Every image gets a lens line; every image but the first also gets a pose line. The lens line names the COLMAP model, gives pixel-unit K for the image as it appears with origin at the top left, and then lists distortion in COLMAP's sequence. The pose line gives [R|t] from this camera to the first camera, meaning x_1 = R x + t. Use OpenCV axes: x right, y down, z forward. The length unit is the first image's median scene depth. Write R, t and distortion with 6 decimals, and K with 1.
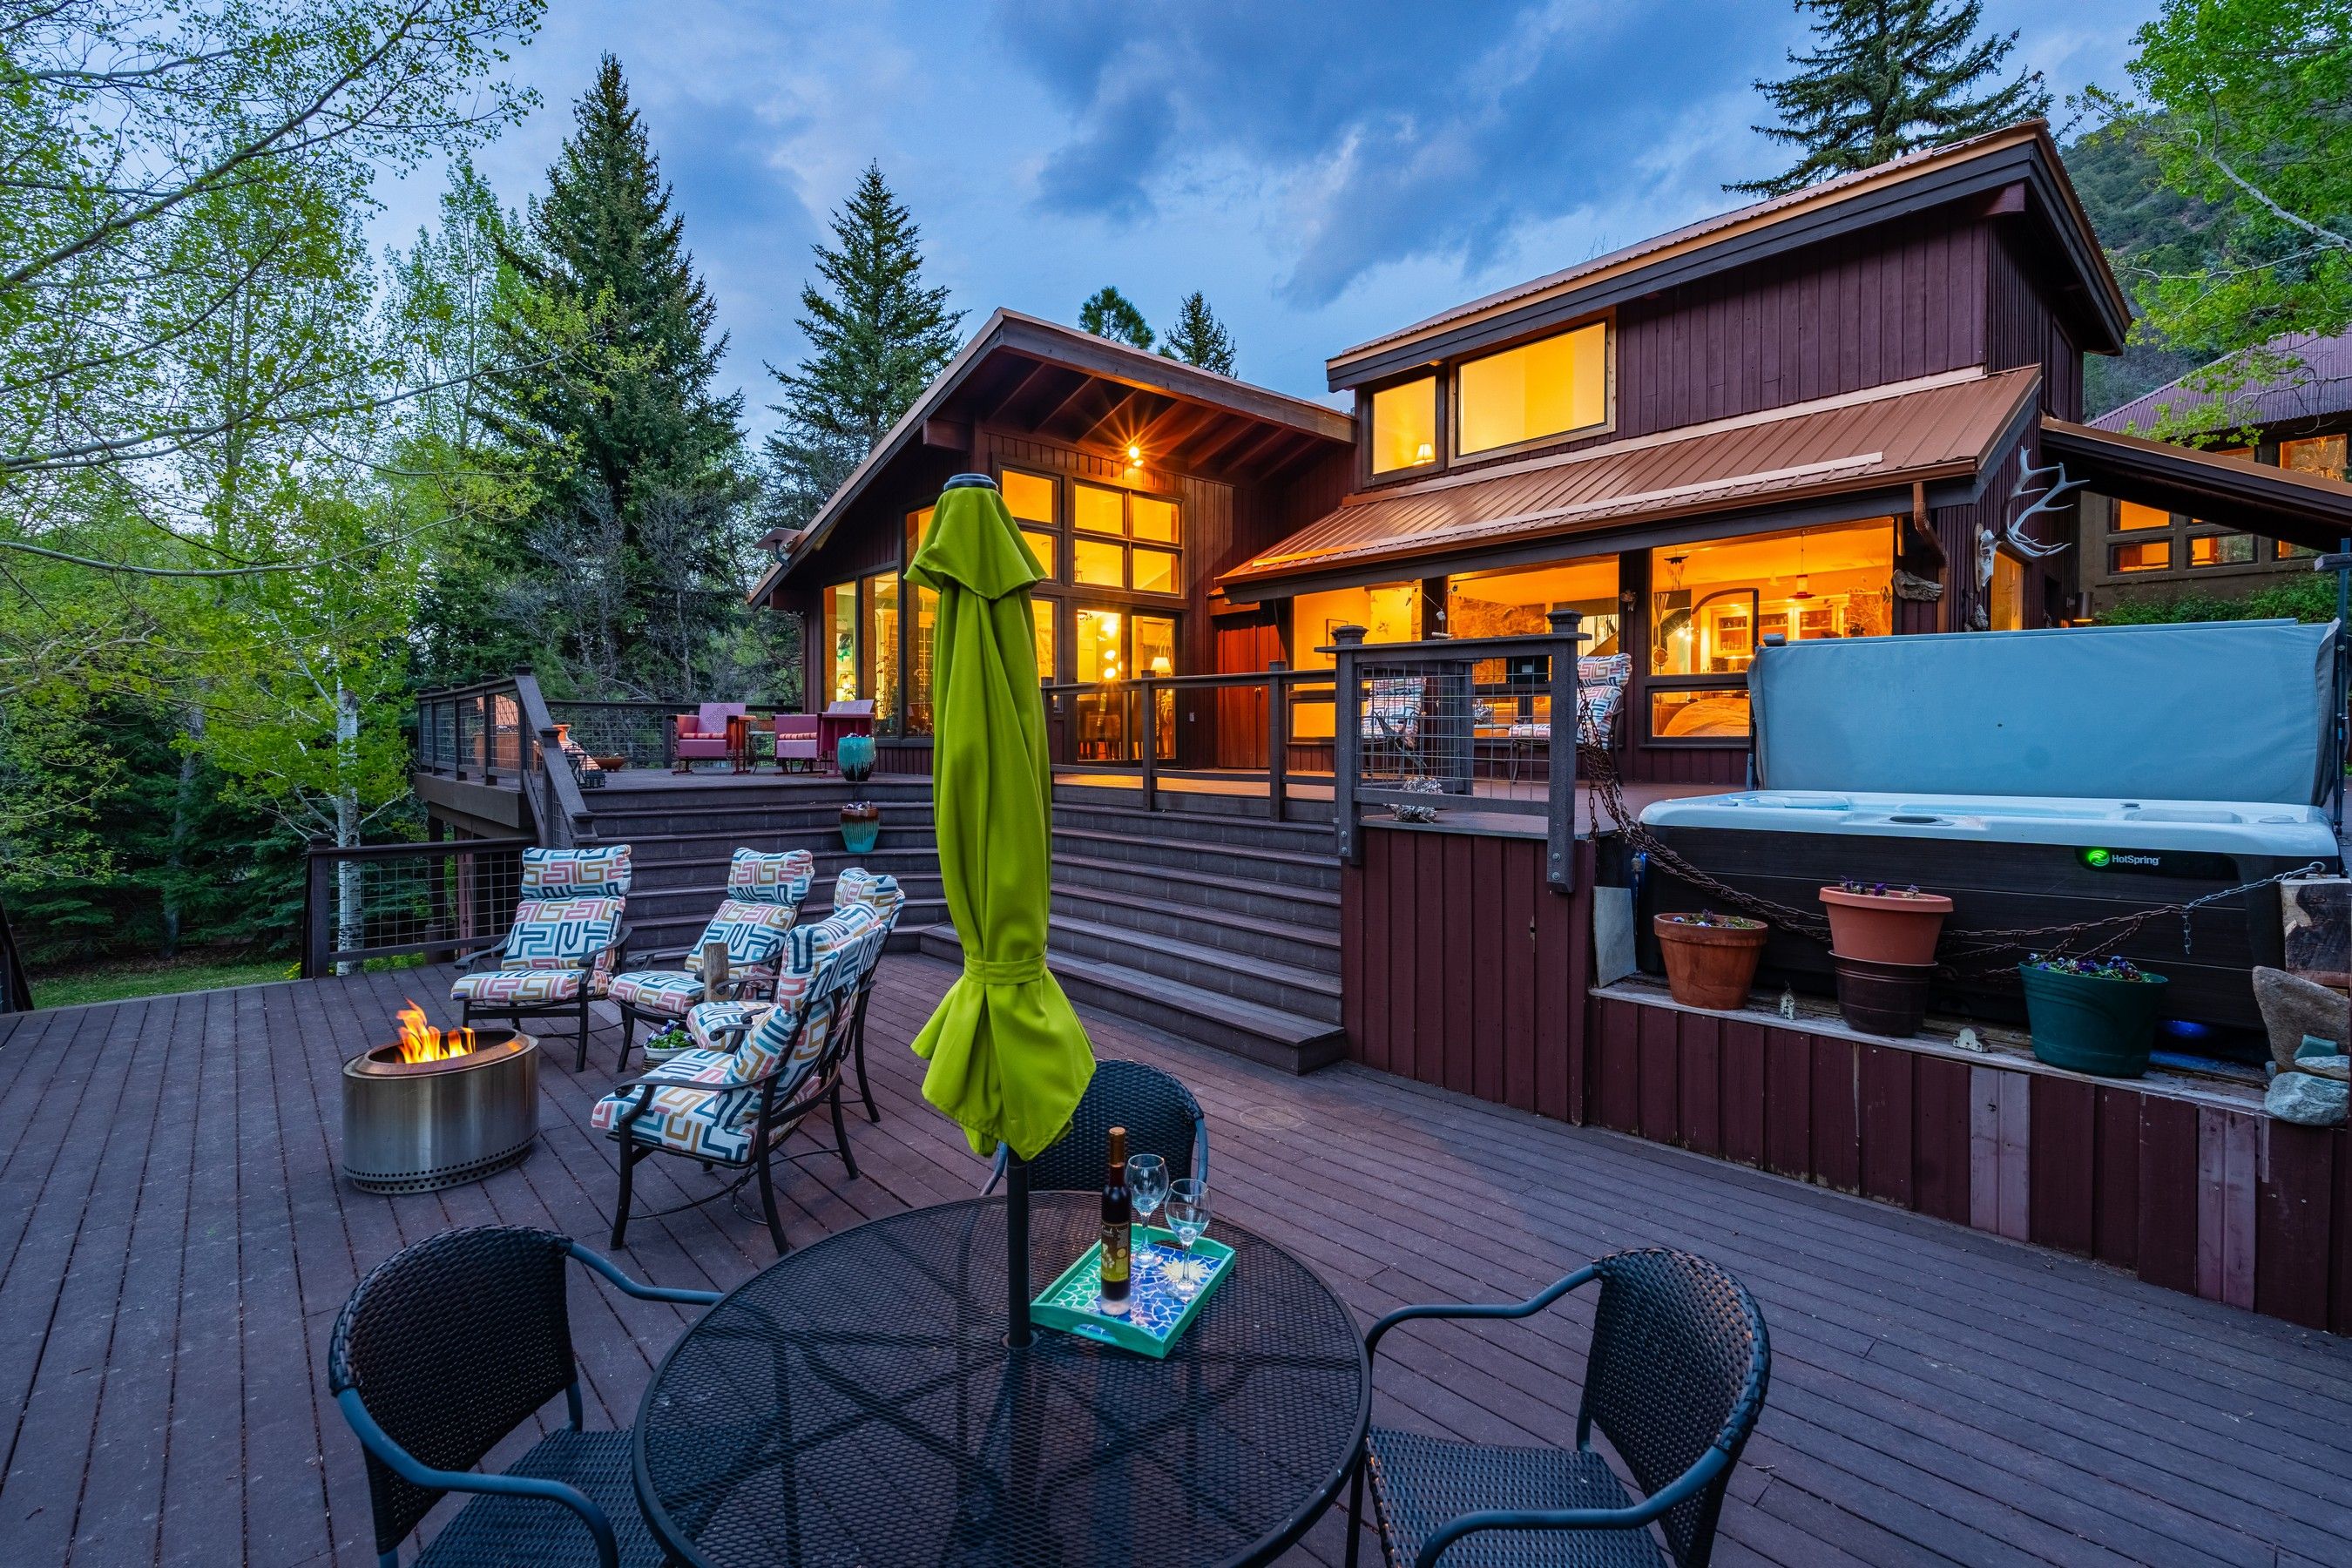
lens RADIAL K [[1145.2, 0, 1176.0], [0, 1145.2, 784.0], [0, 0, 1]] dist [-0.003262, -0.000200]
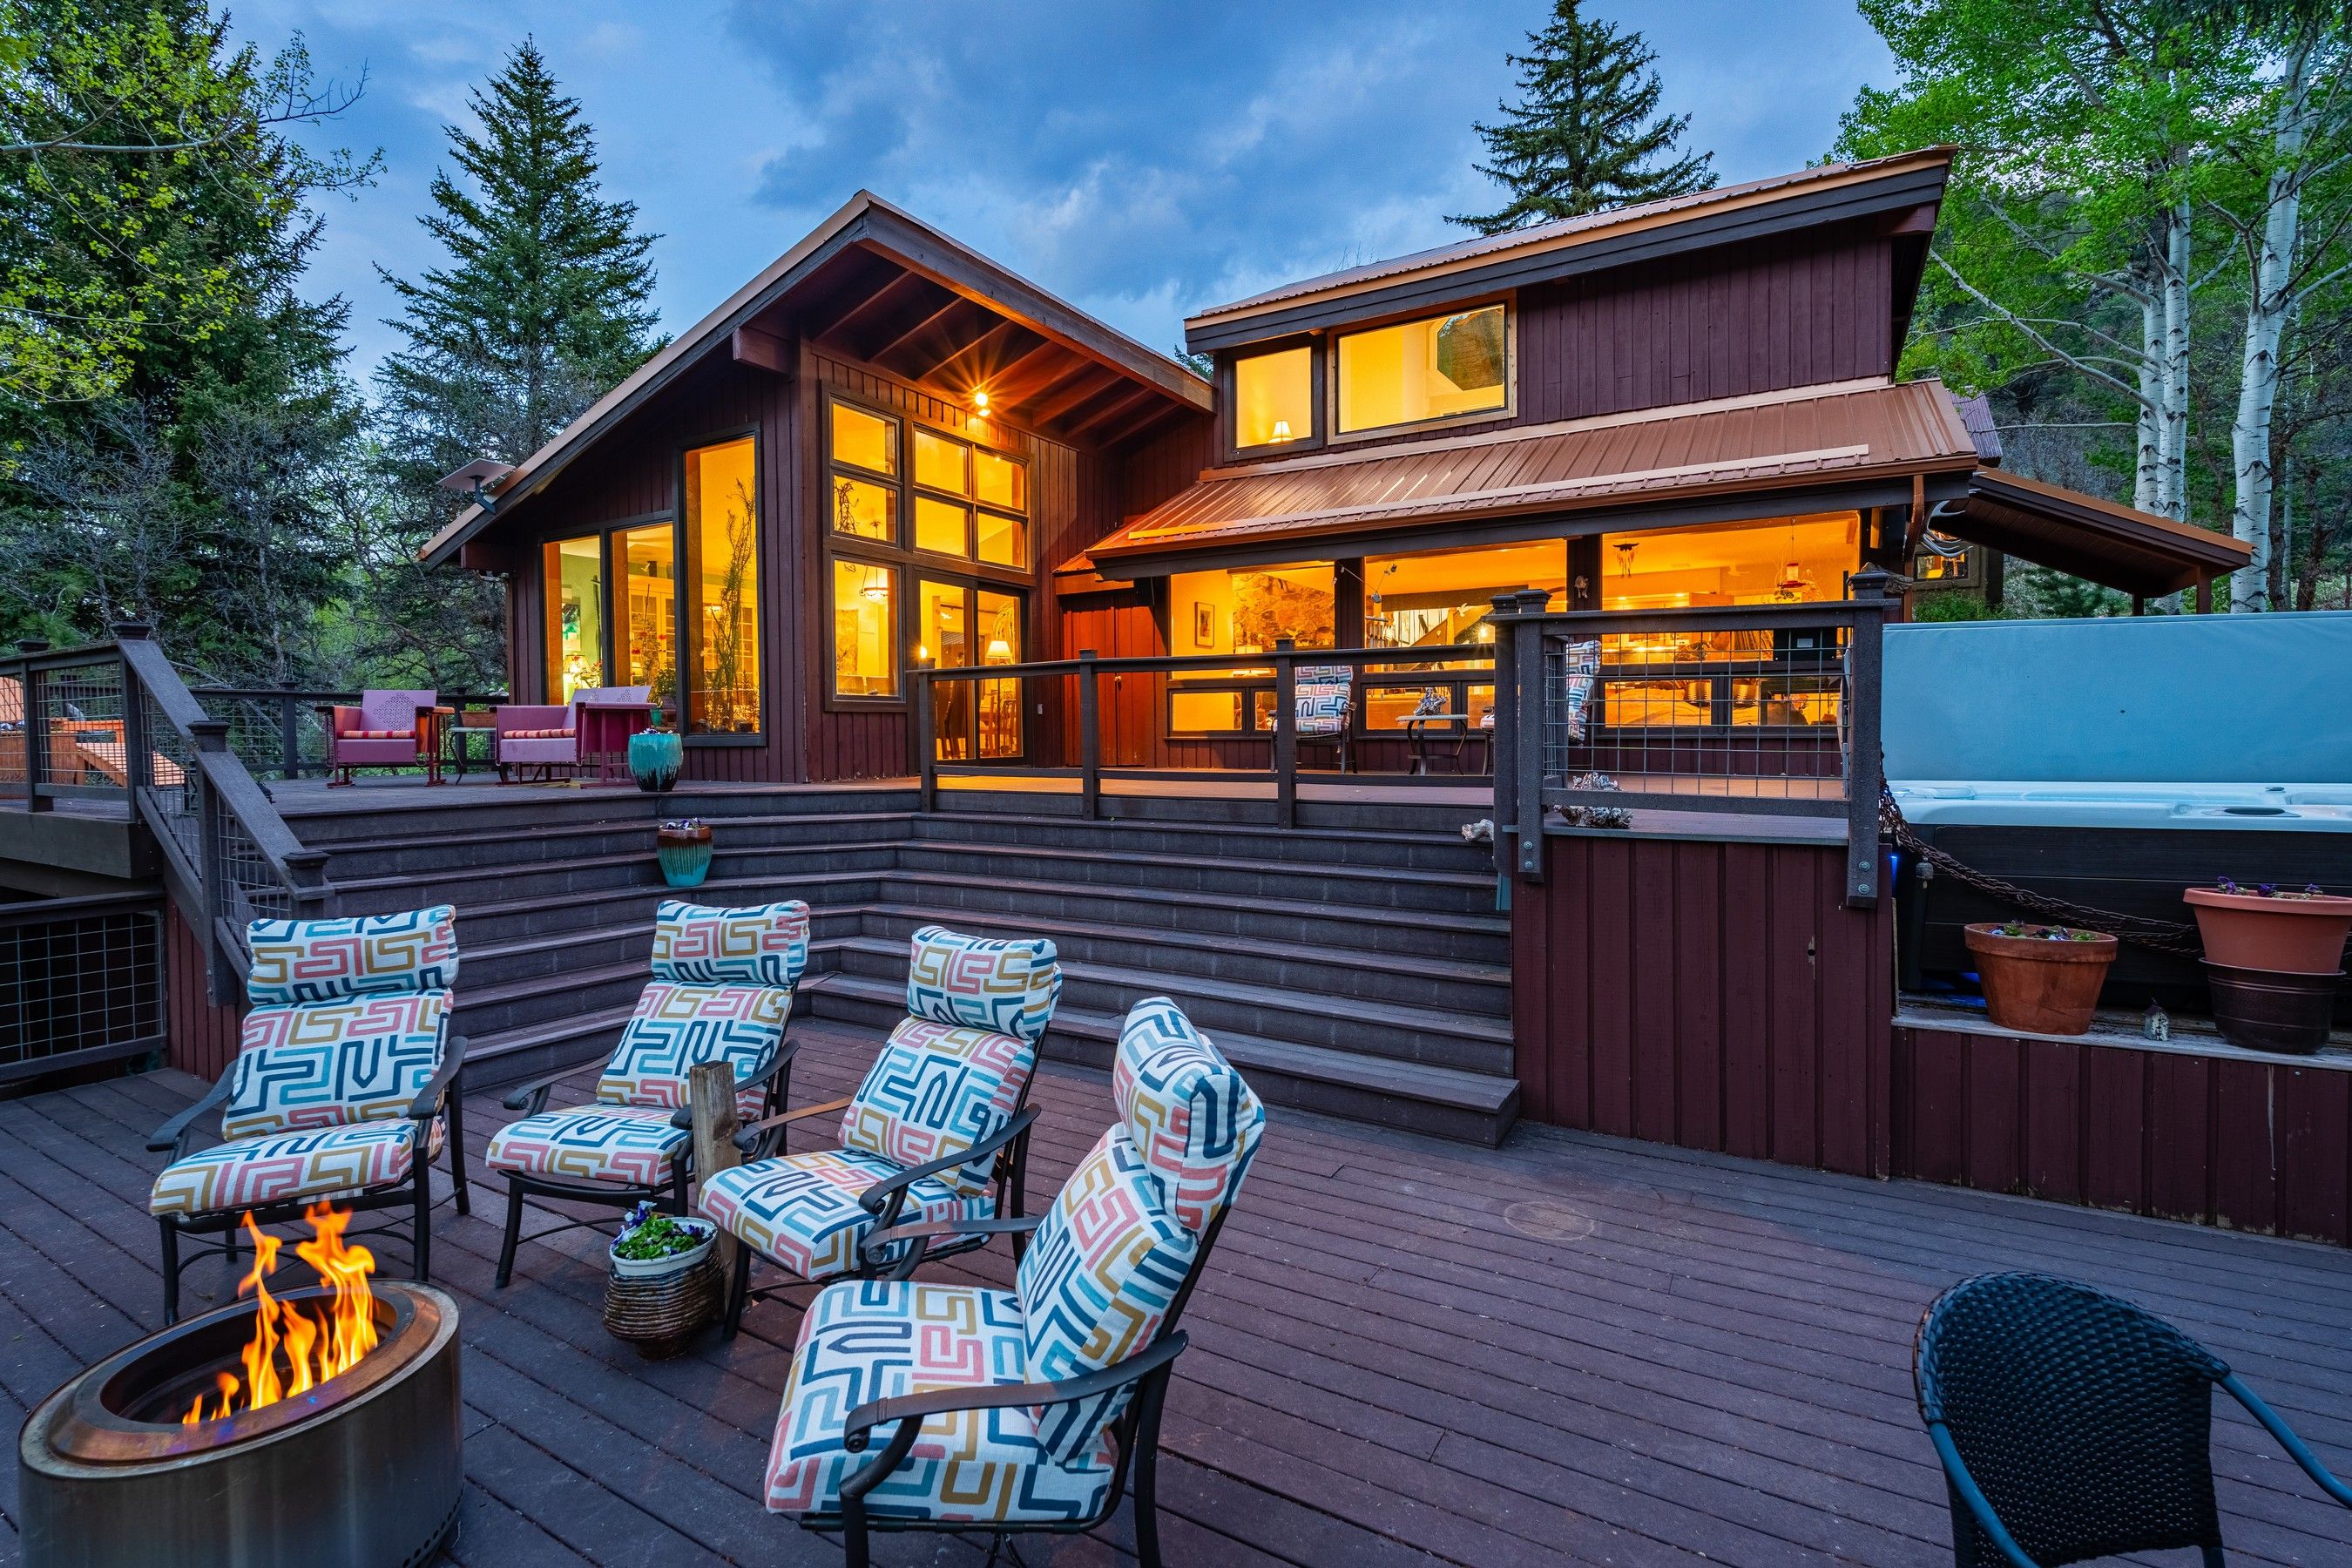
lens RADIAL K [[1096.3, 0, 1176.0], [0, 1096.3, 784.0], [0, 0, 1]] dist [-0.002926, 0.000219]
pose [[0.941869, -0.021447, 0.335294, -0.185140], [0.020018, 0.999770, 0.007717, -0.005788], [-0.335382, -0.000557, 0.942082, 0.184475]]
